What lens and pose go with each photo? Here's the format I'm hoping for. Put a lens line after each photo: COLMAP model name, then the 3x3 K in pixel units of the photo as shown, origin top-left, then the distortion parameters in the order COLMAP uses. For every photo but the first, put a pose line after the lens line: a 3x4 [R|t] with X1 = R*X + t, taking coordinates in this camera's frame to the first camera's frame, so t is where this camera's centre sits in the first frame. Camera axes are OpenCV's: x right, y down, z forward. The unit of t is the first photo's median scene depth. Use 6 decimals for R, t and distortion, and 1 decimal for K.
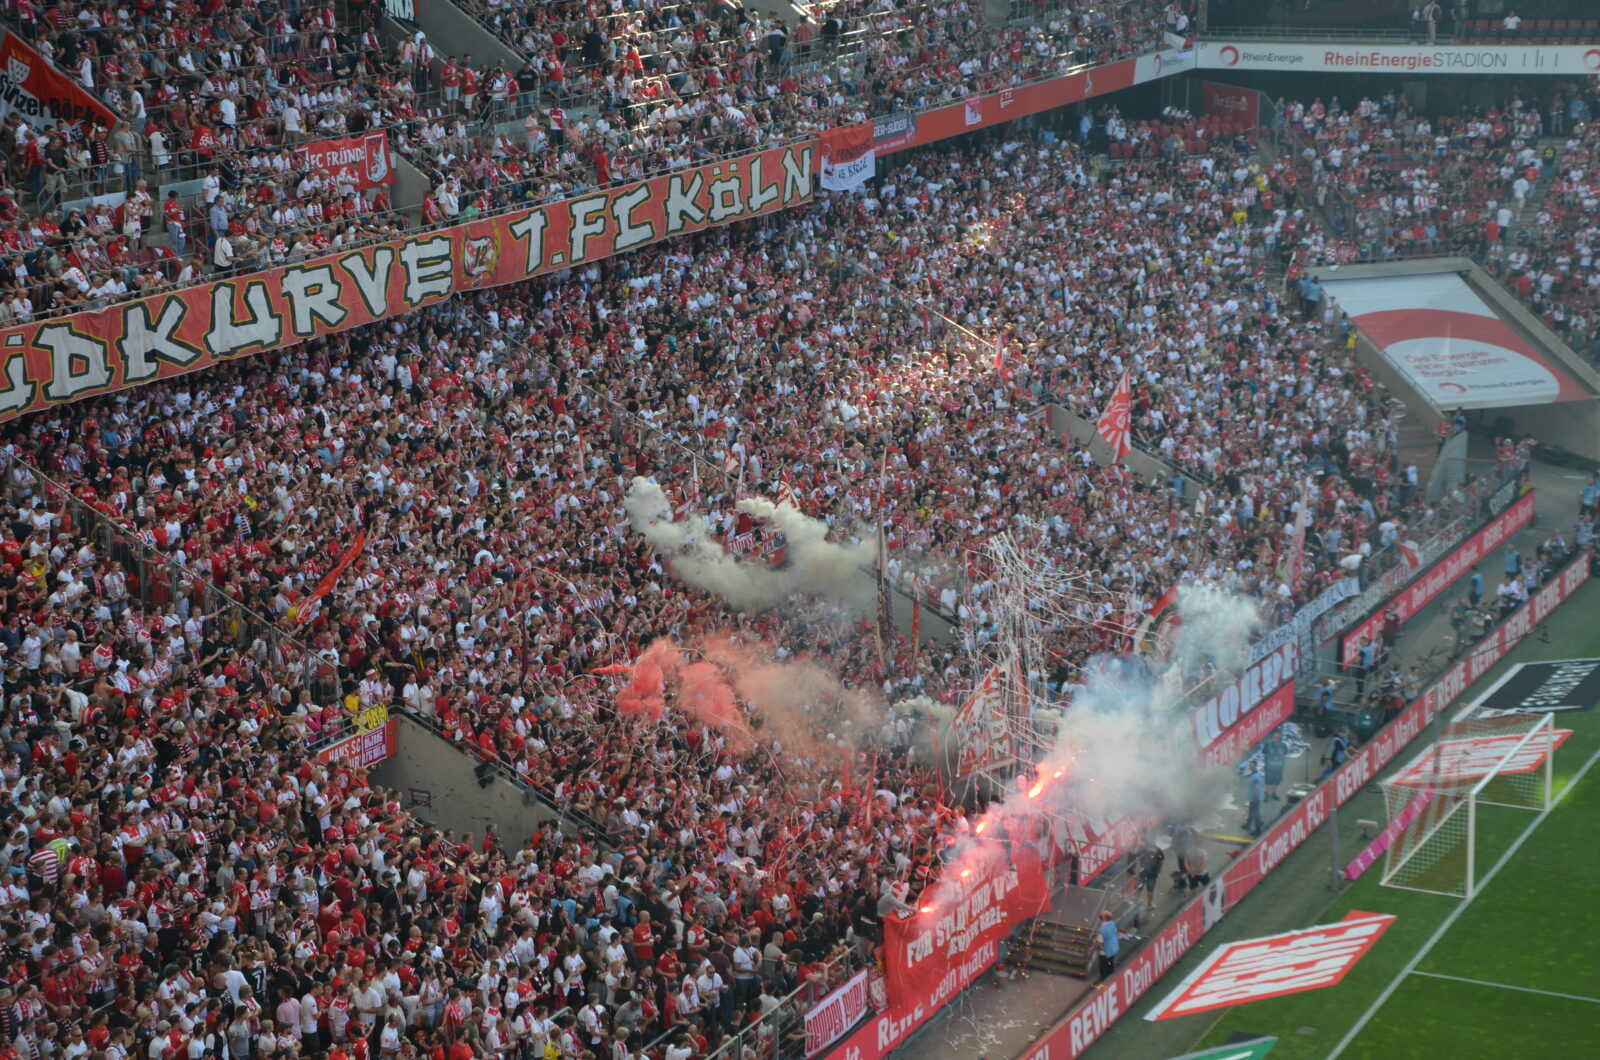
lens RADIAL K [[3539.9, 0, 776.1], [0, 3539.9, 575.3], [0, 0, 1]] dist [0.541872, 0.000000]
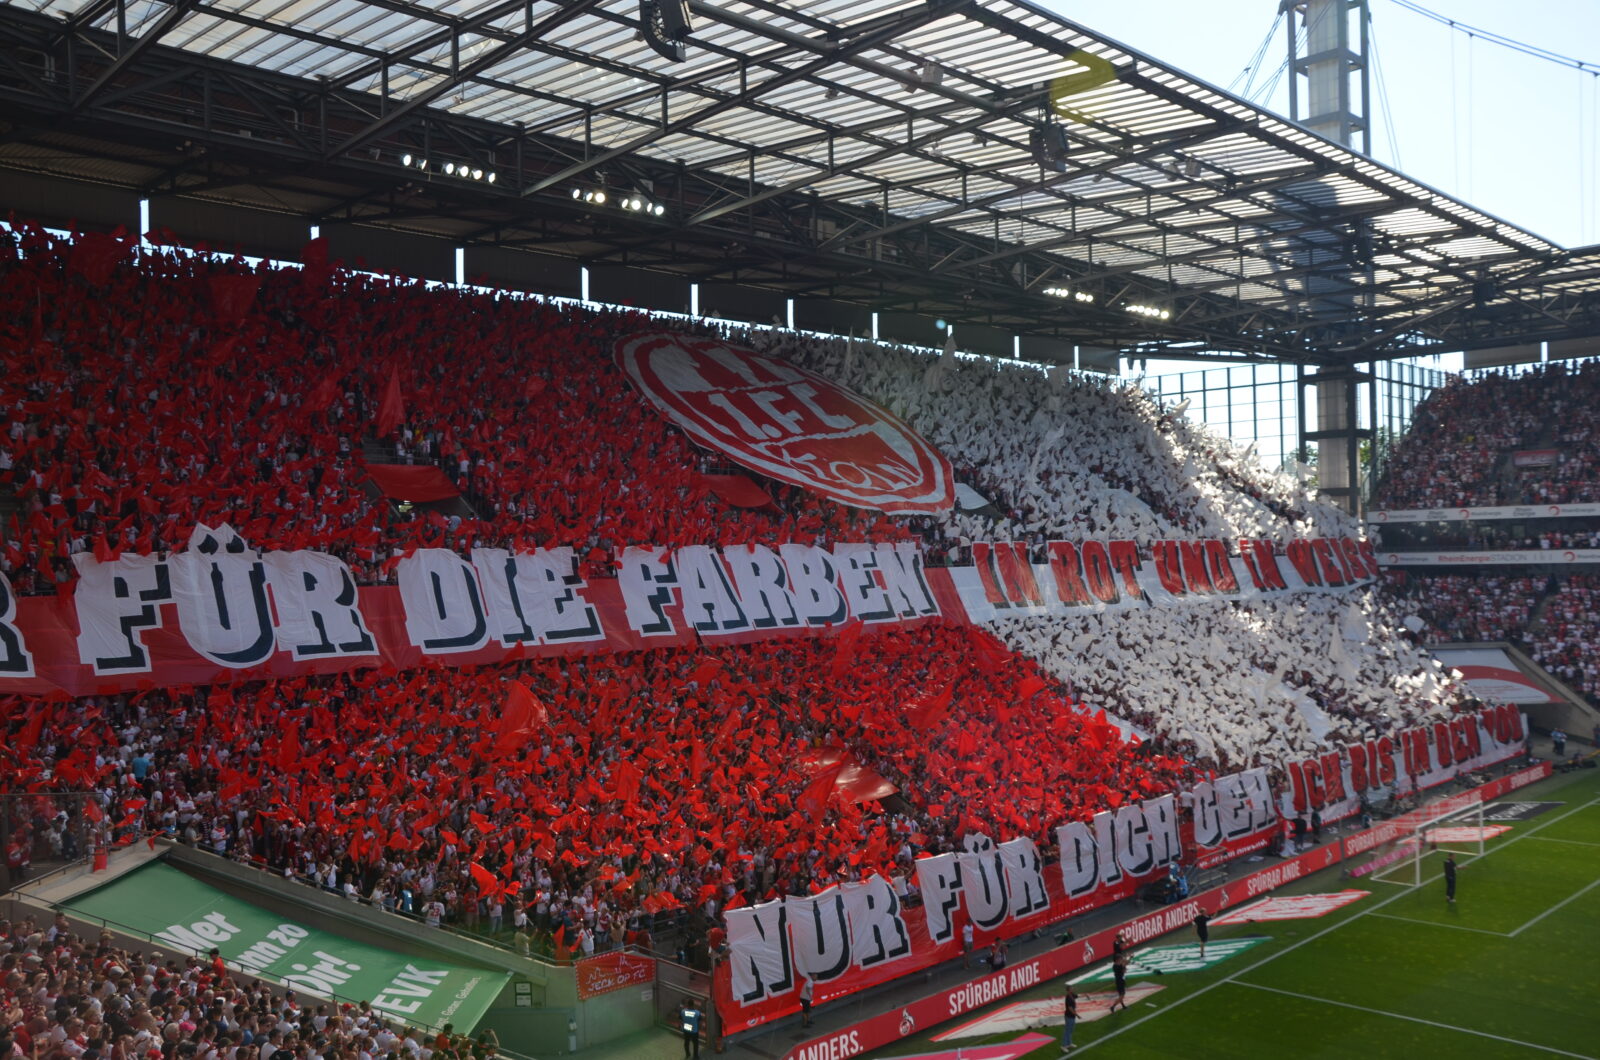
lens RADIAL K [[1416.6, 0, 814.5], [0, 1416.6, 570.5], [0, 0, 1]] dist [-0.126956, 0.183710]
pose [[0.936858, -0.021480, -0.349050, 0.160627], [-0.059097, 0.974033, -0.218557, 0.108918], [0.344680, 0.225384, 0.911261, 0.232086]]
